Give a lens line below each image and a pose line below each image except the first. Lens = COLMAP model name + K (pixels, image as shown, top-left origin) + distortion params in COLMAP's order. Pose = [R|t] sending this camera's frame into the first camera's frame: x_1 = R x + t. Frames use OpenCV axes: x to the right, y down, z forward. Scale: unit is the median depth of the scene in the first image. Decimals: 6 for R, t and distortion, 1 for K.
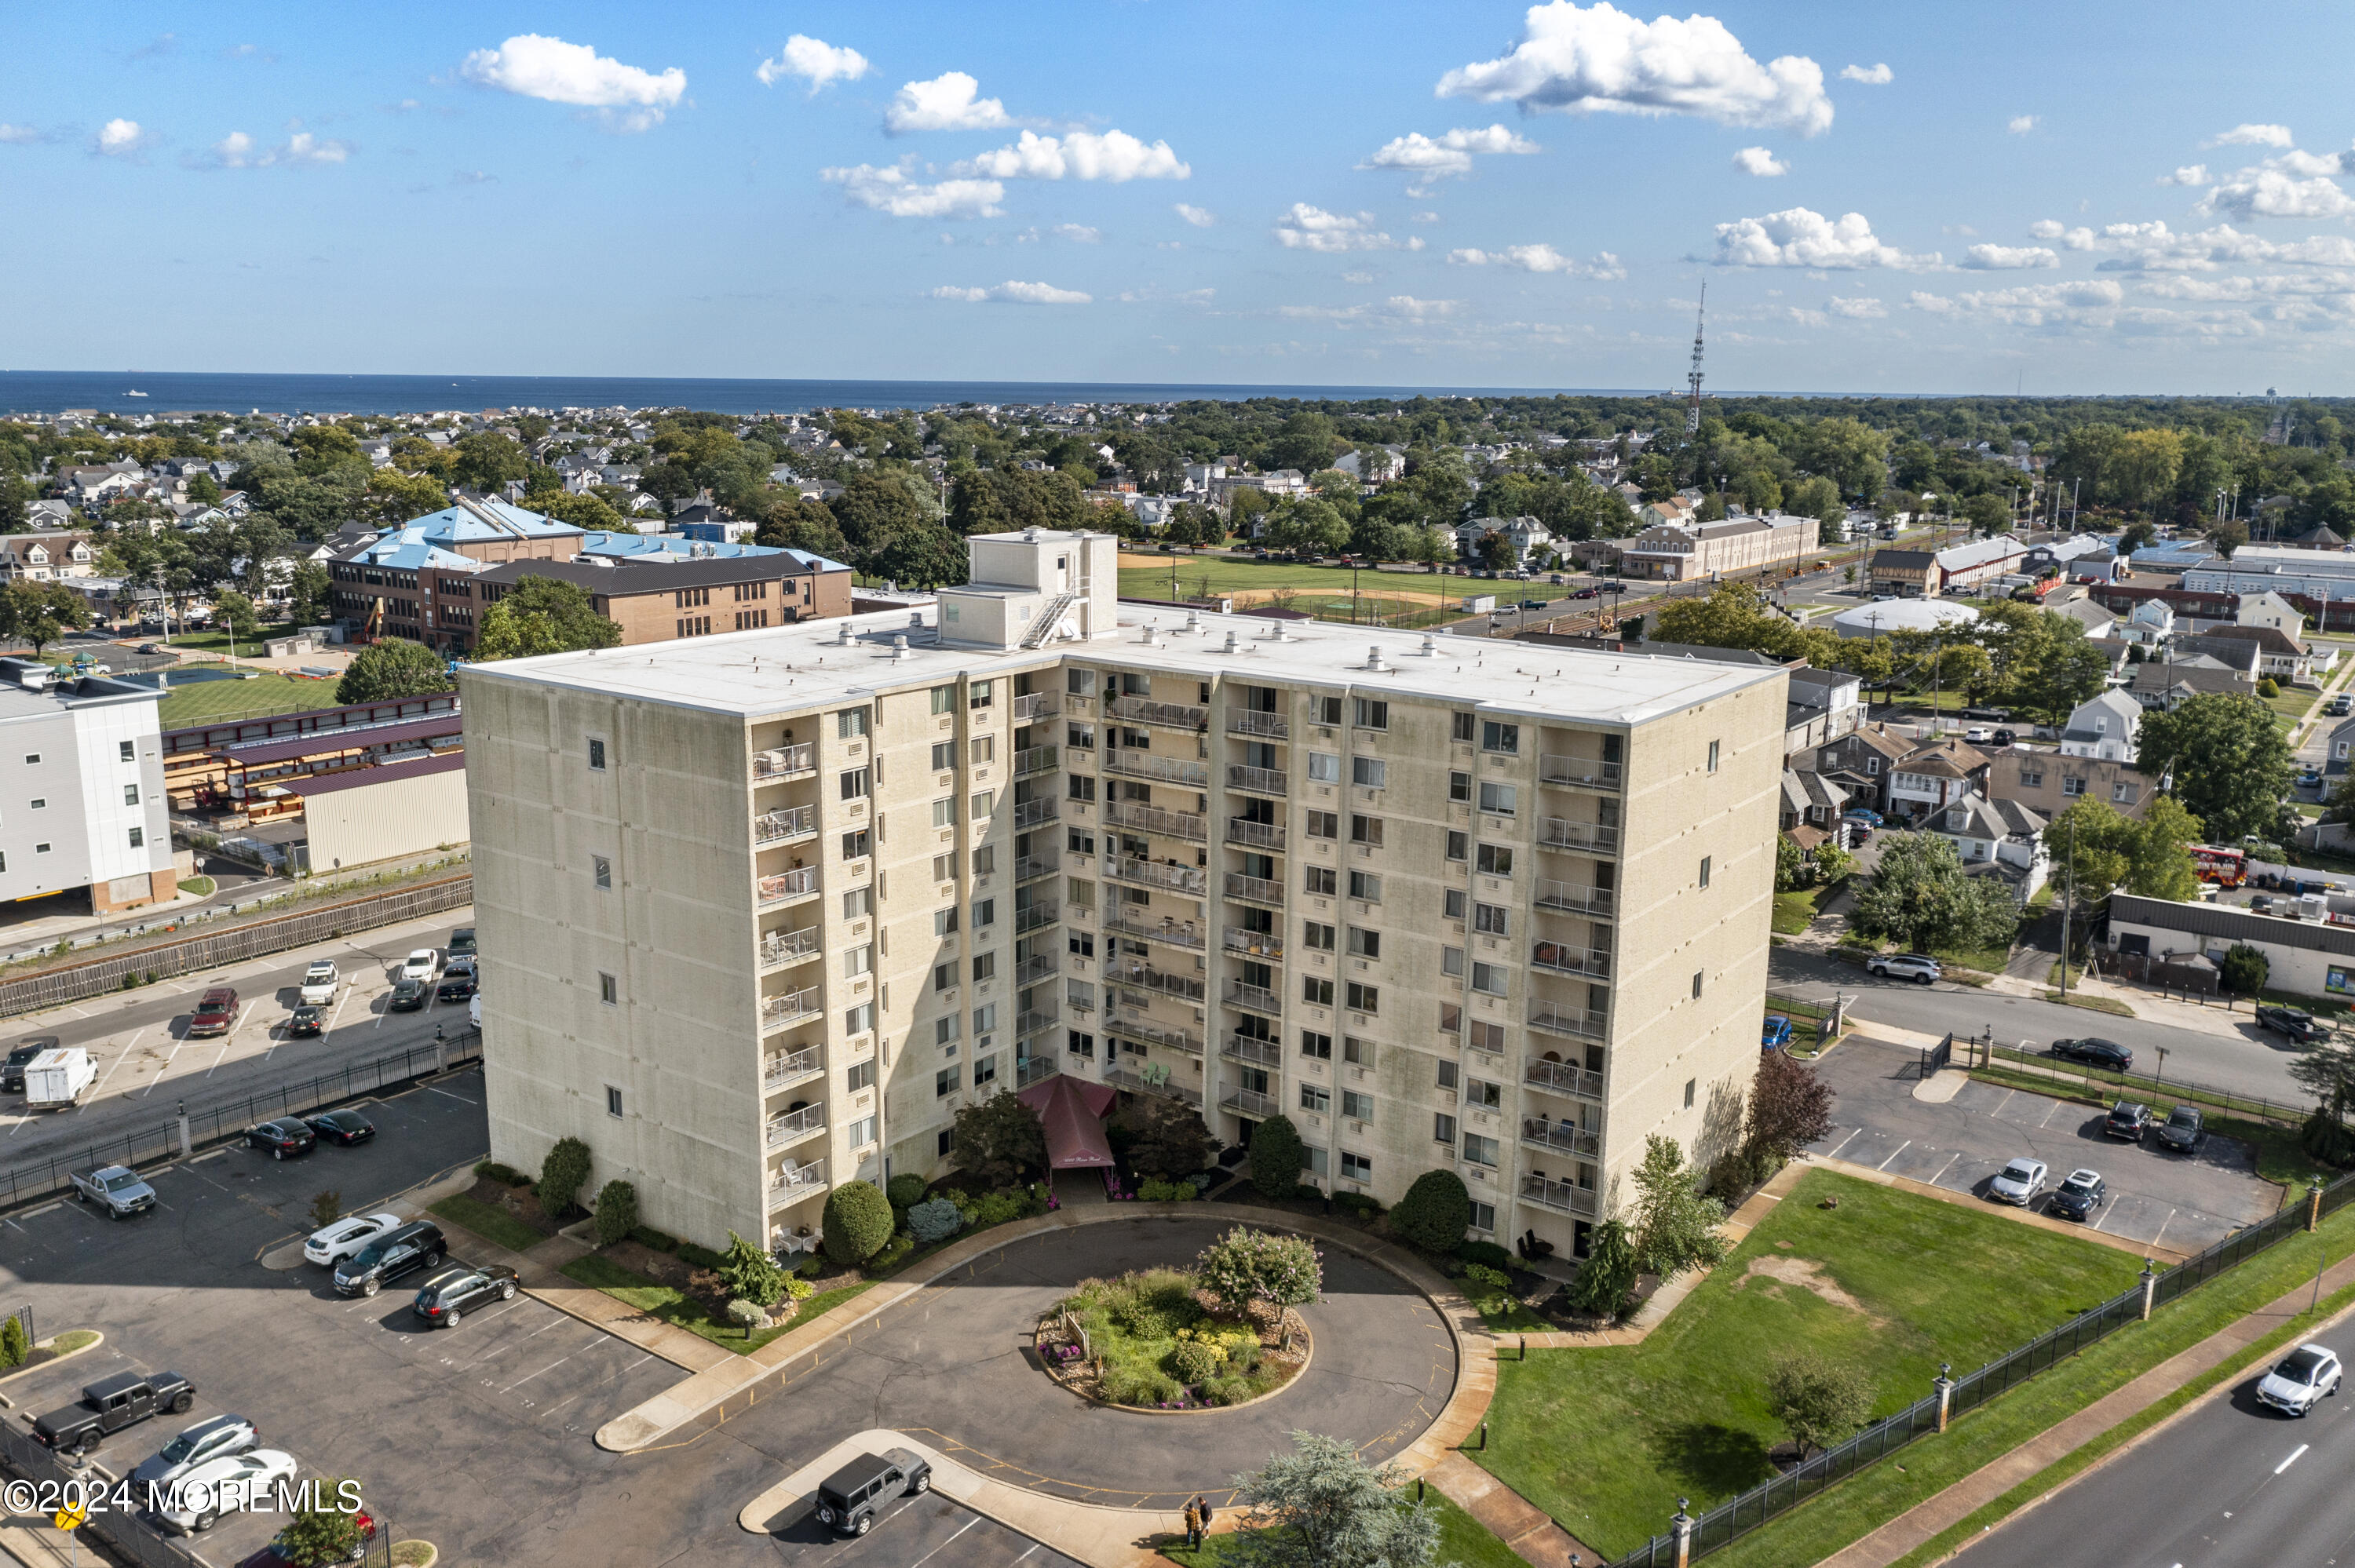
lens RADIAL K [[1895.2, 0, 1177.5], [0, 1895.2, 784.0], [0, 0, 1]] dist [0.002389, -0.006206]
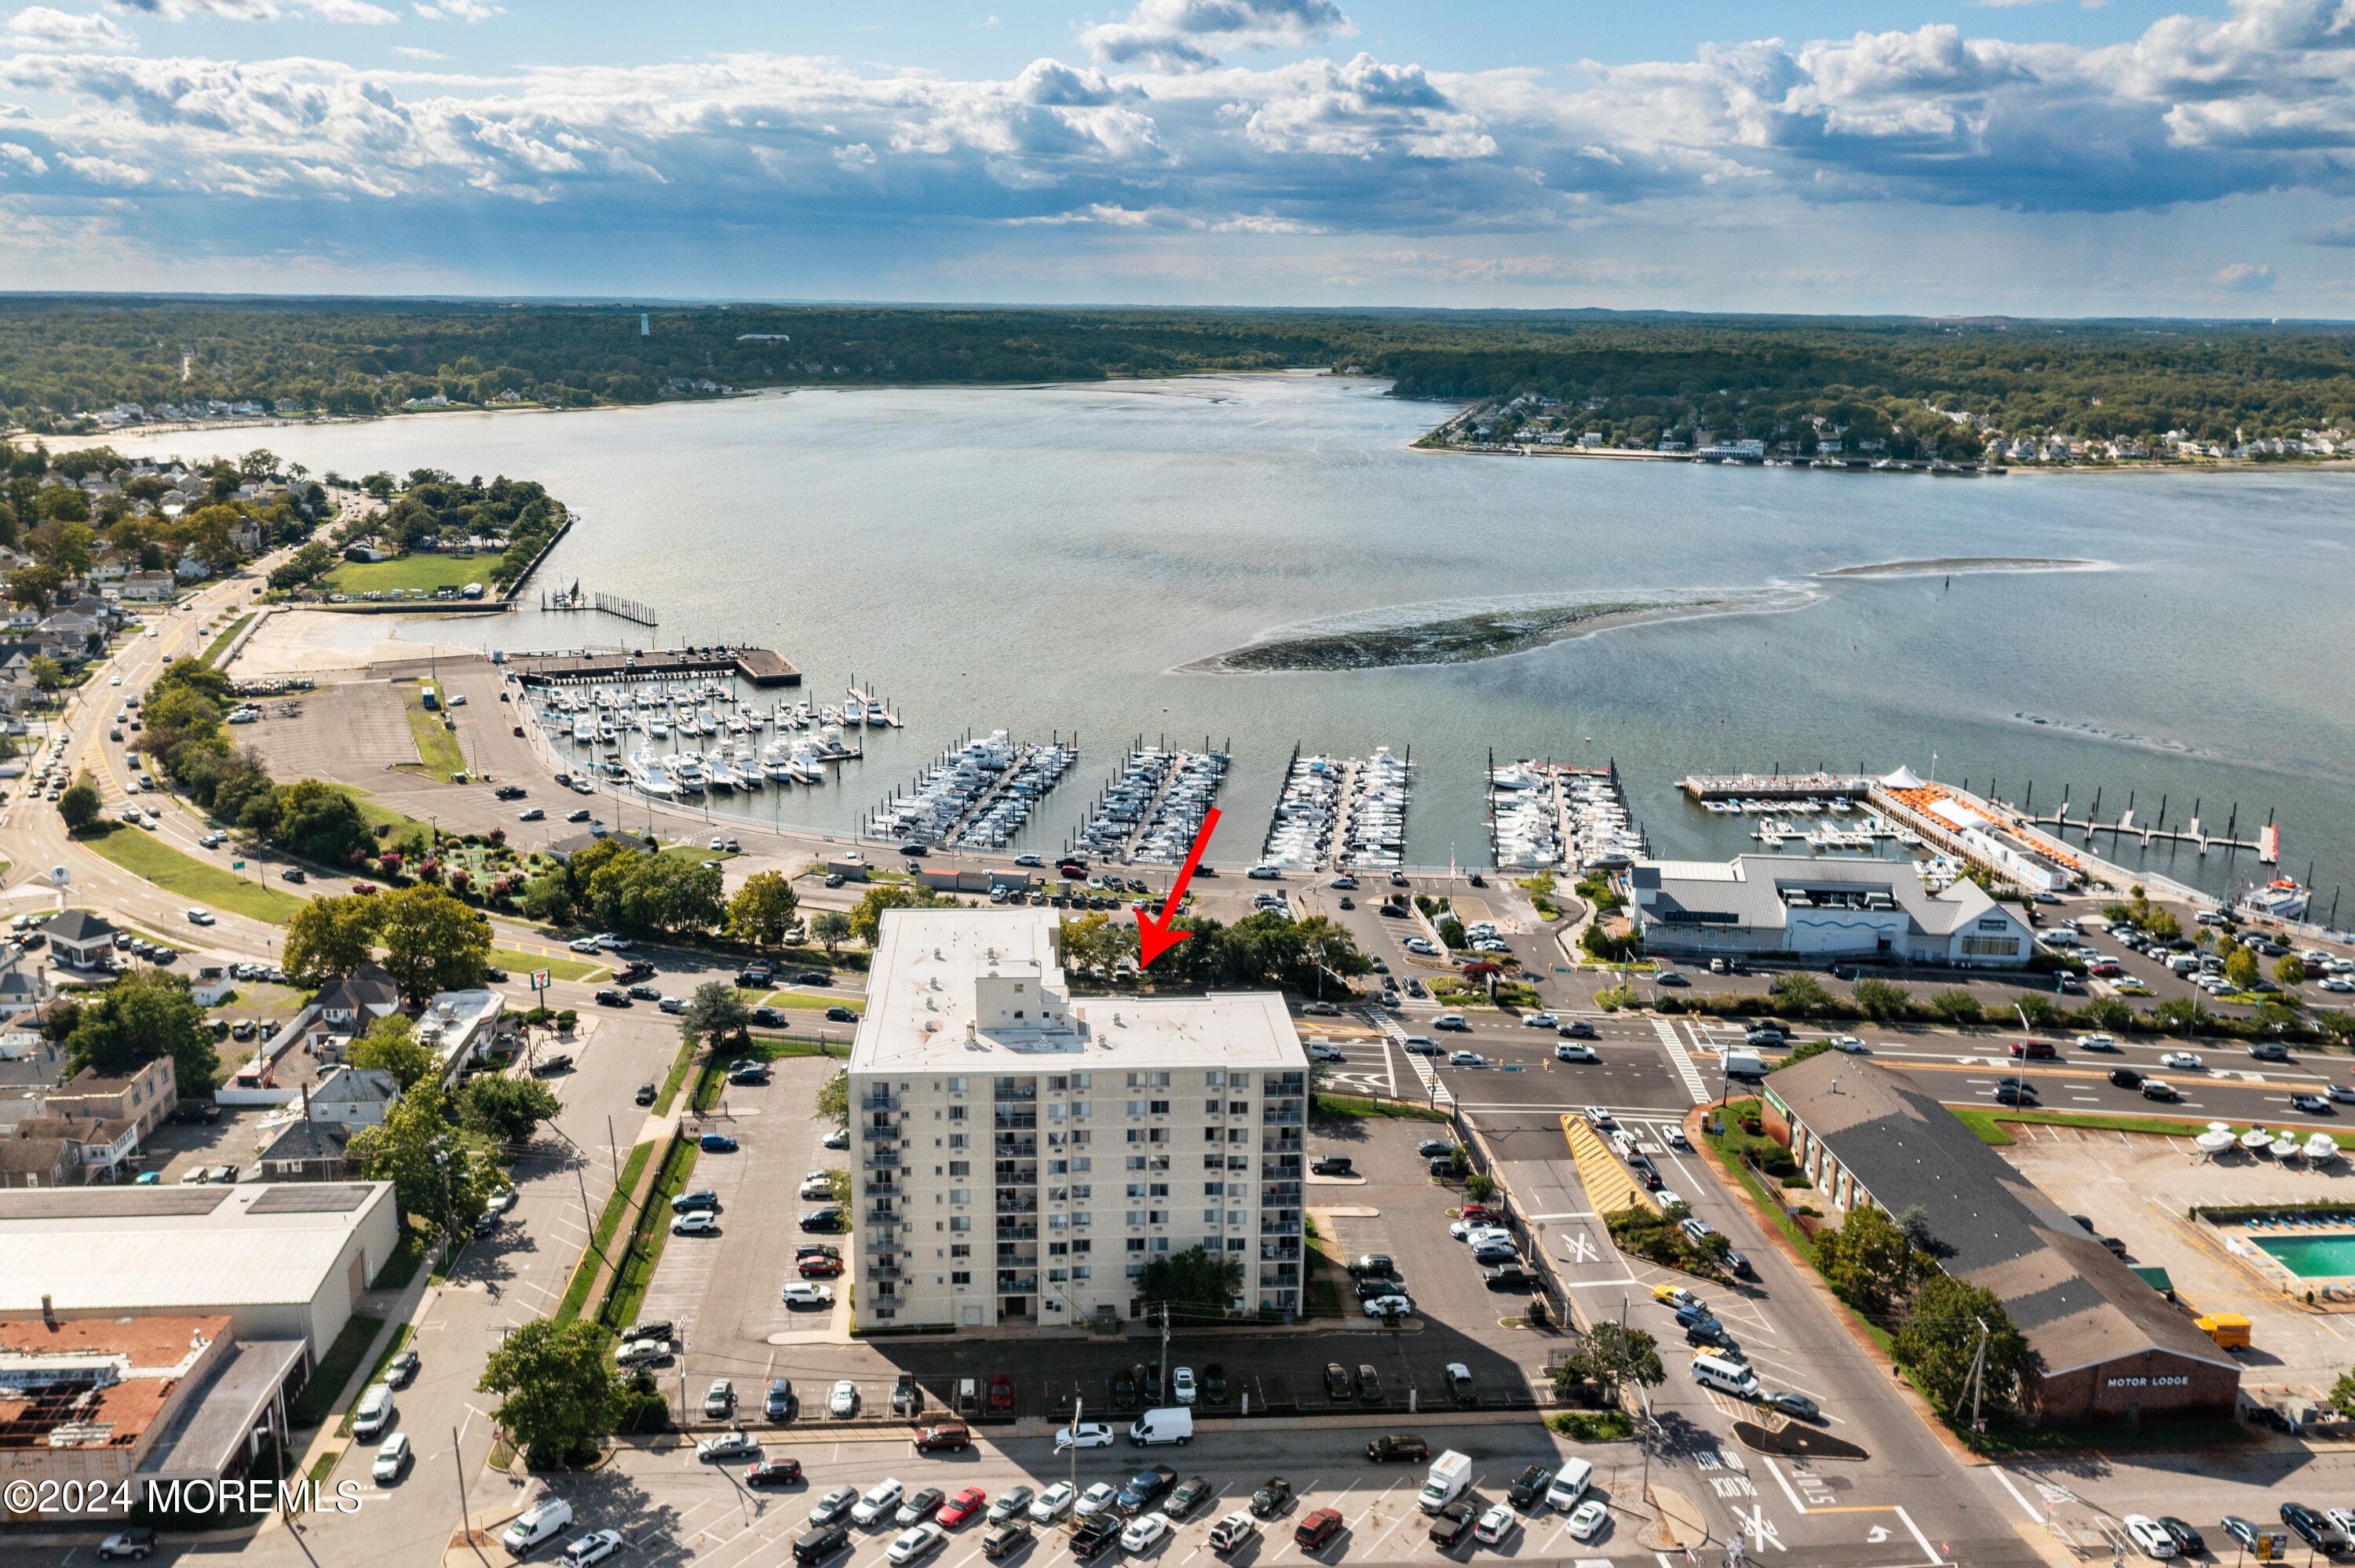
lens RADIAL K [[1979.6, 0, 1177.5], [0, 1979.6, 784.0], [0, 0, 1]] dist [-0.007522, -0.003395]
pose [[-0.649889, -0.201134, 0.732932, -1.629414], [0.137391, 0.917370, 0.373572, -1.047453], [-0.747508, 0.343478, -0.568555, 2.045656]]
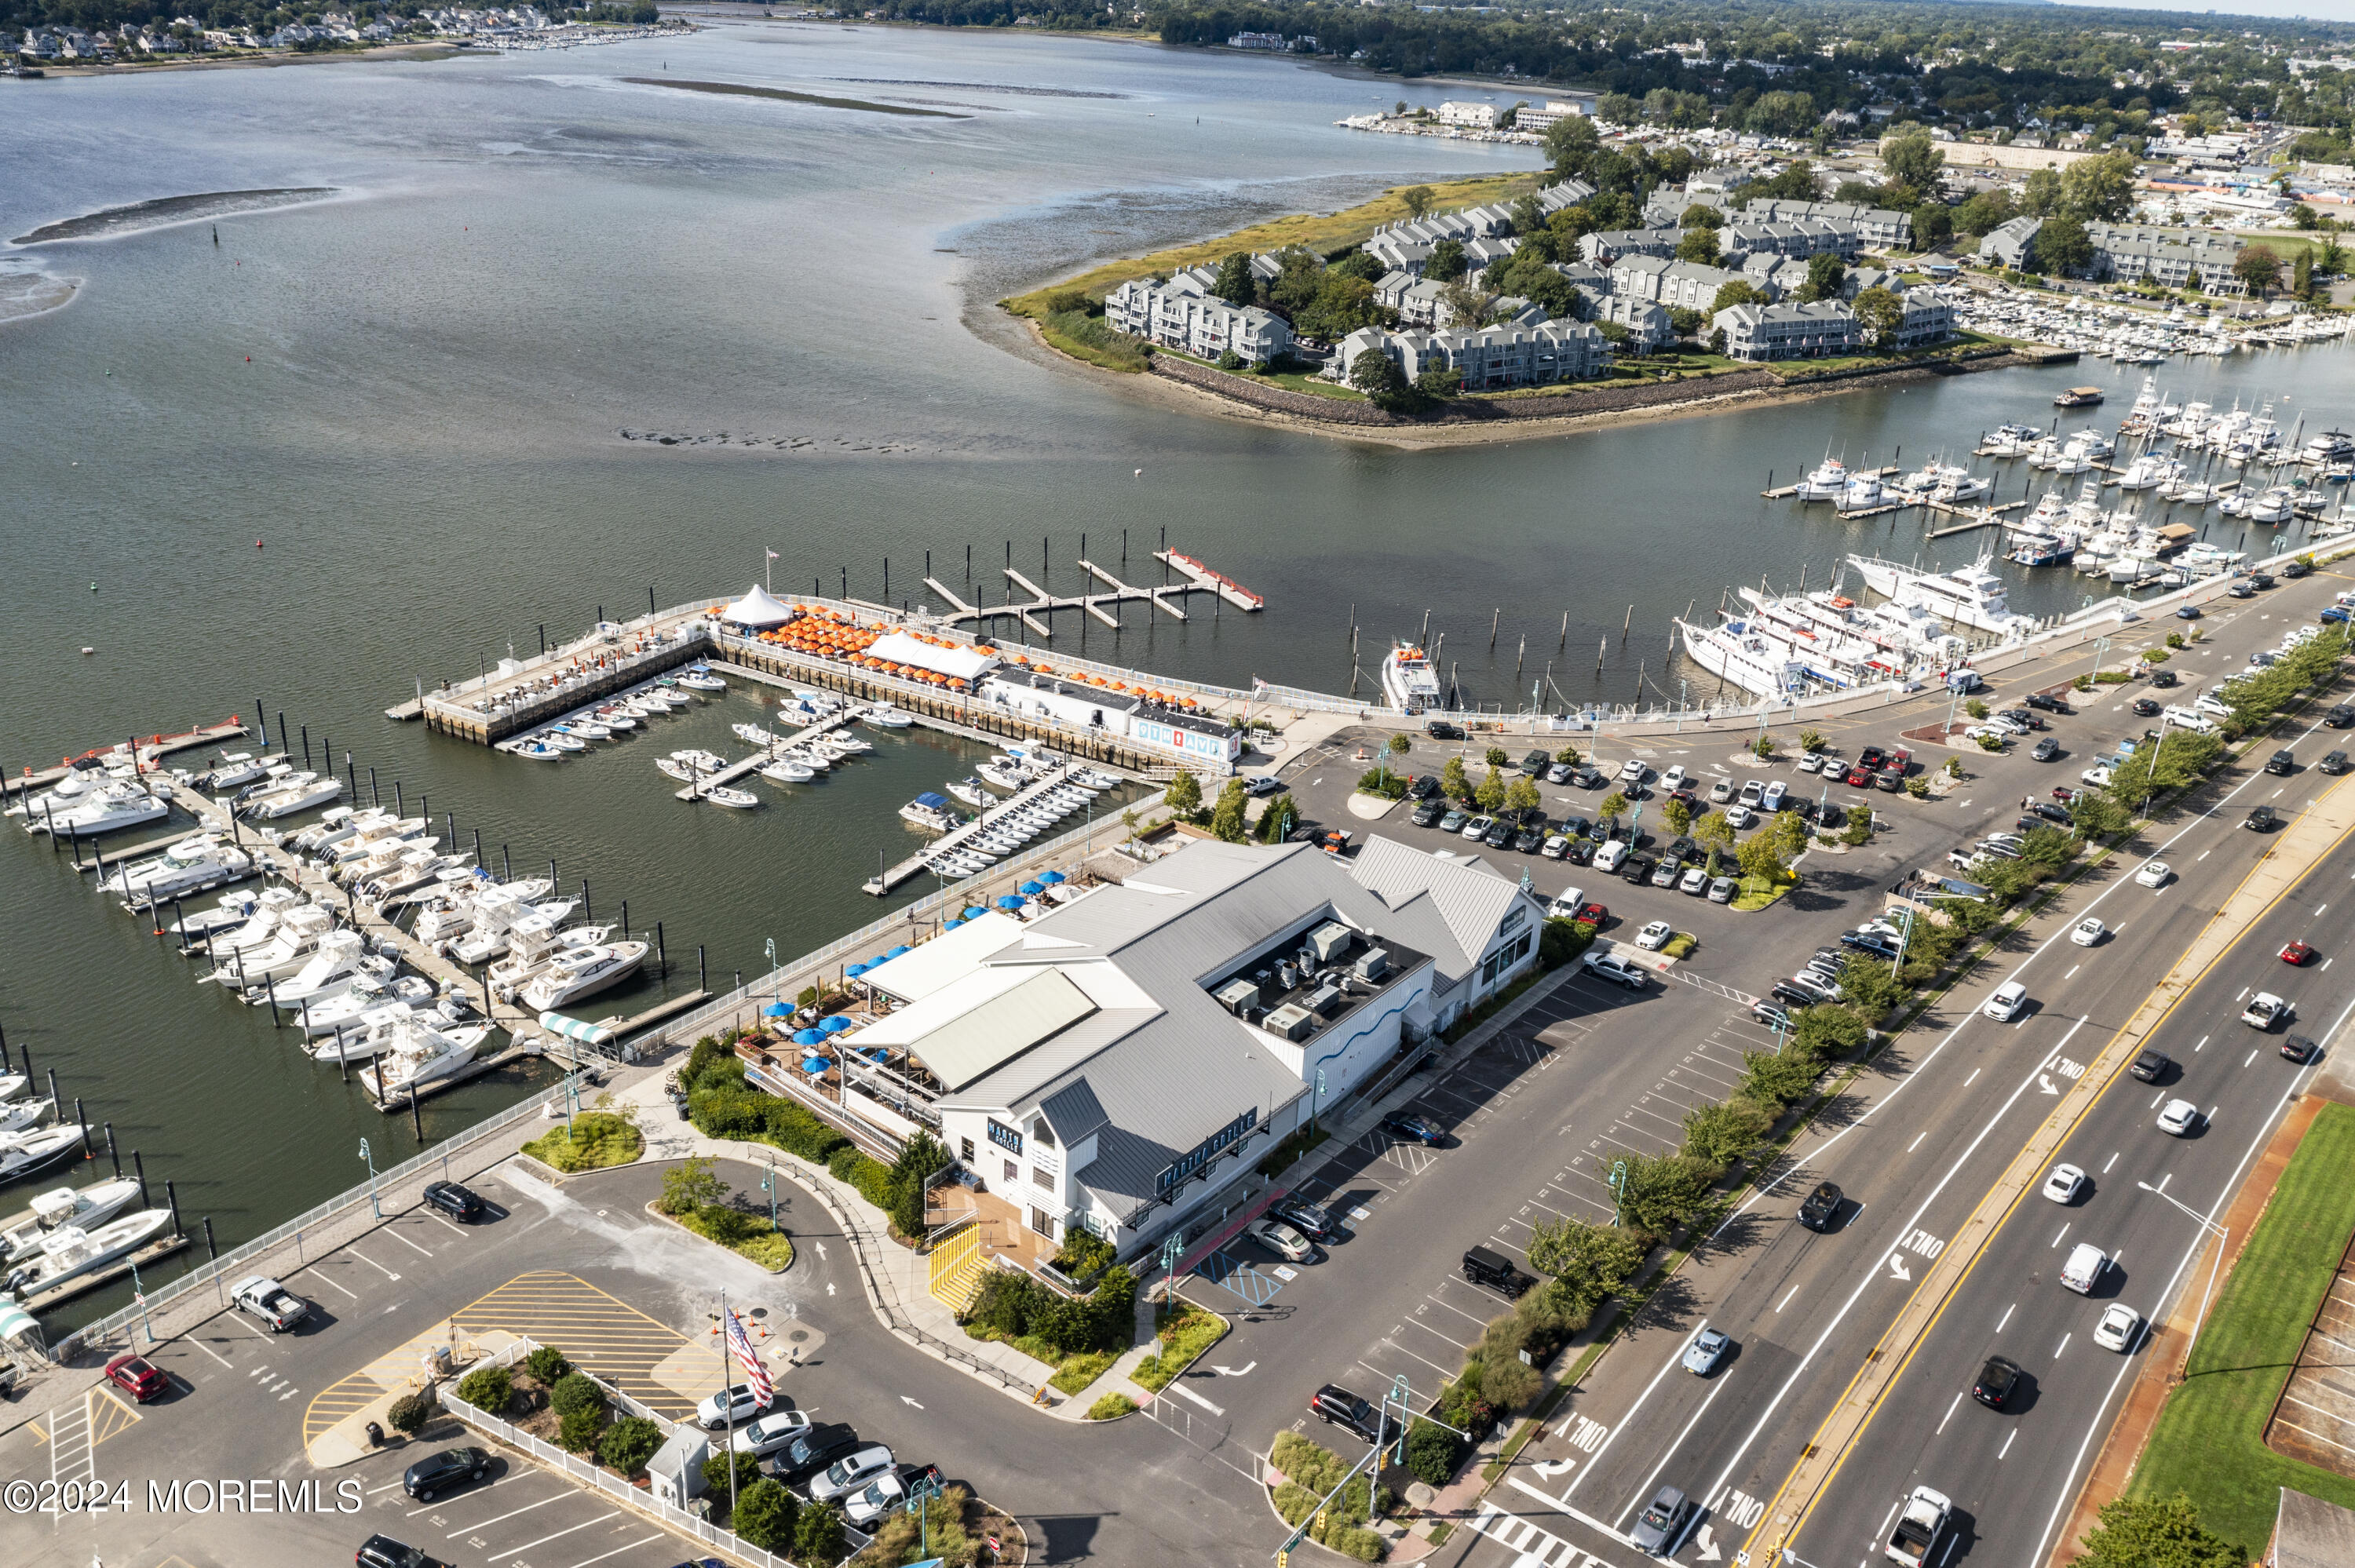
lens RADIAL K [[1895.2, 0, 1177.5], [0, 1895.2, 784.0], [0, 0, 1]] dist [0.002389, -0.006206]
pose [[-0.991011, -0.004765, -0.133694, 0.315374], [-0.082187, 0.810218, 0.580338, -0.537617], [0.105556, 0.586109, -0.803327, 0.608556]]
